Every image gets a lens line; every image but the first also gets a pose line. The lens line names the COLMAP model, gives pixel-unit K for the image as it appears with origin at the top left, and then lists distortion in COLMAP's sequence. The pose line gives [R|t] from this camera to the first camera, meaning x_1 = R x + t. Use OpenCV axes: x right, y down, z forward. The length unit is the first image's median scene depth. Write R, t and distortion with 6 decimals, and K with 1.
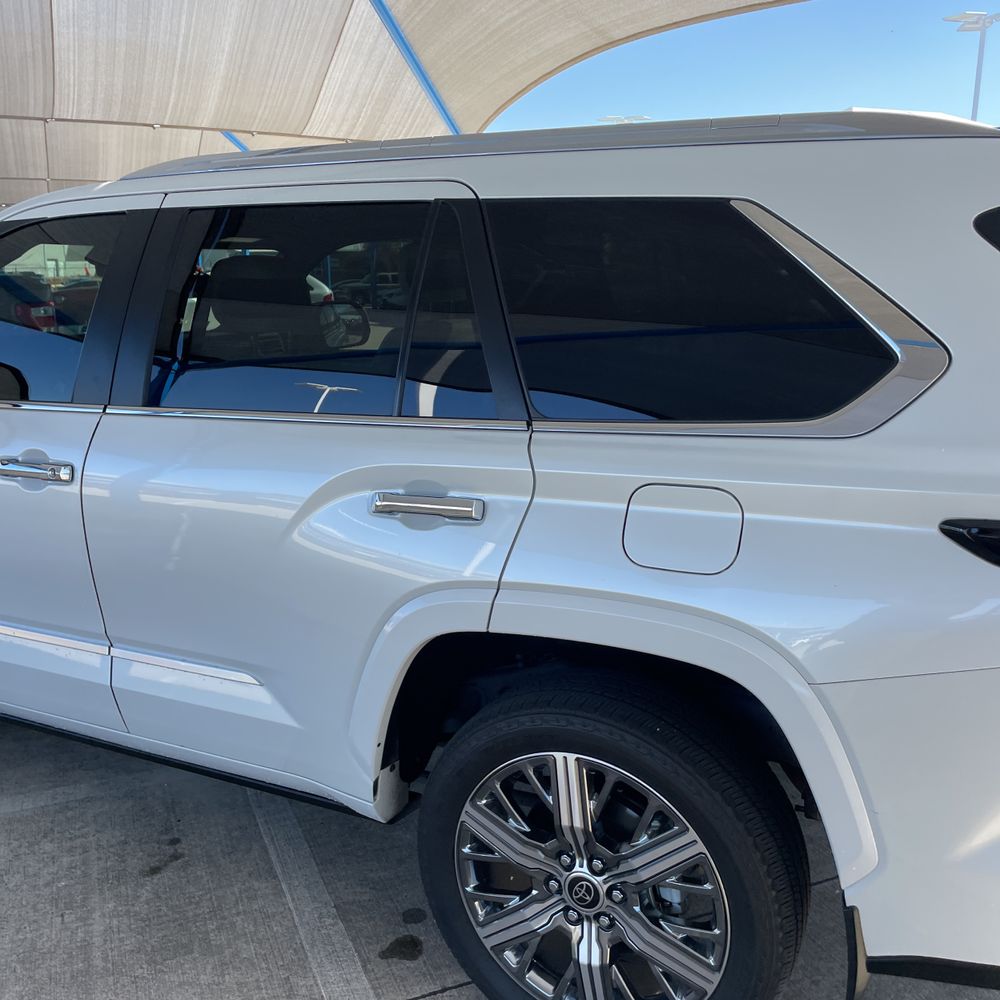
lens RADIAL K [[1008.9, 0, 500.0], [0, 1008.9, 500.0], [0, 0, 1]] dist [0.099205, -0.162015]
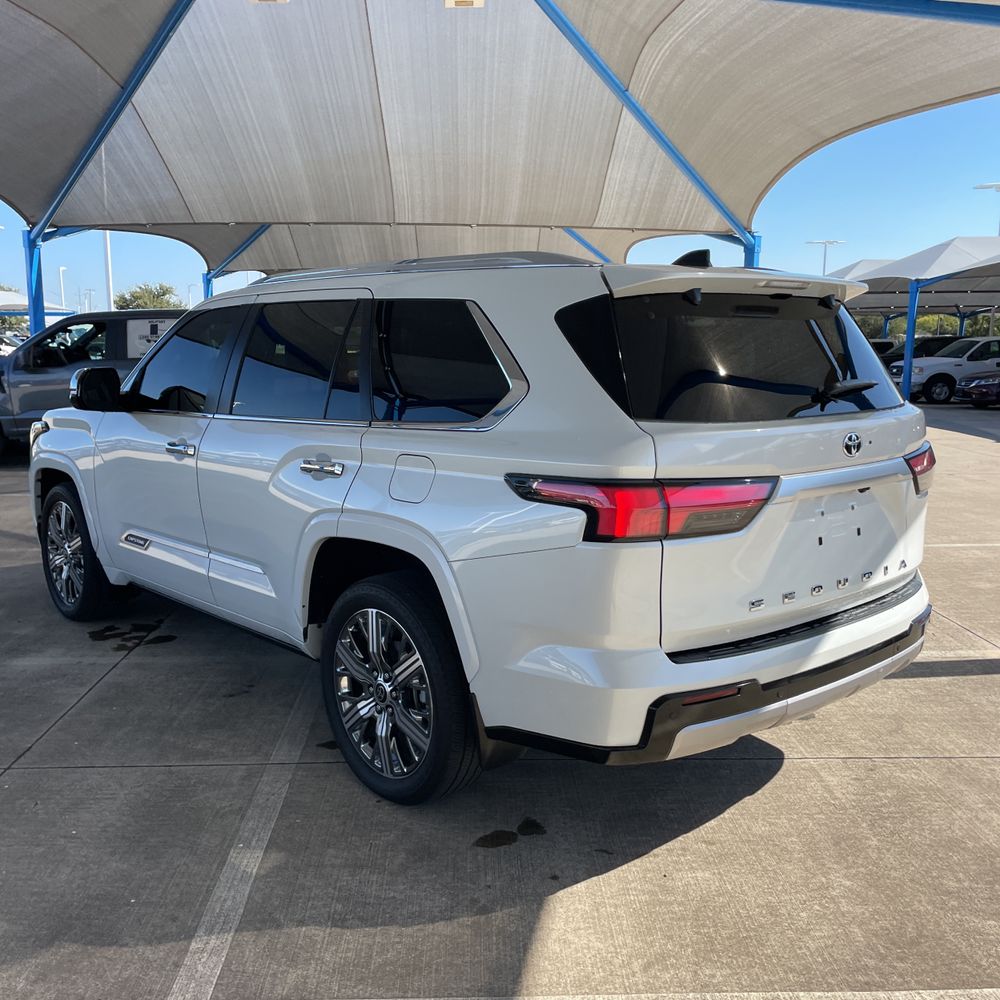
lens RADIAL K [[1008.9, 0, 500.0], [0, 1008.9, 500.0], [0, 0, 1]] dist [0.099205, -0.162015]
pose [[0.933870, 0.057086, -0.353026, 0.850549], [-0.081119, 0.995259, -0.053649, 0.132347], [0.348290, 0.078739, 0.934074, -0.558544]]
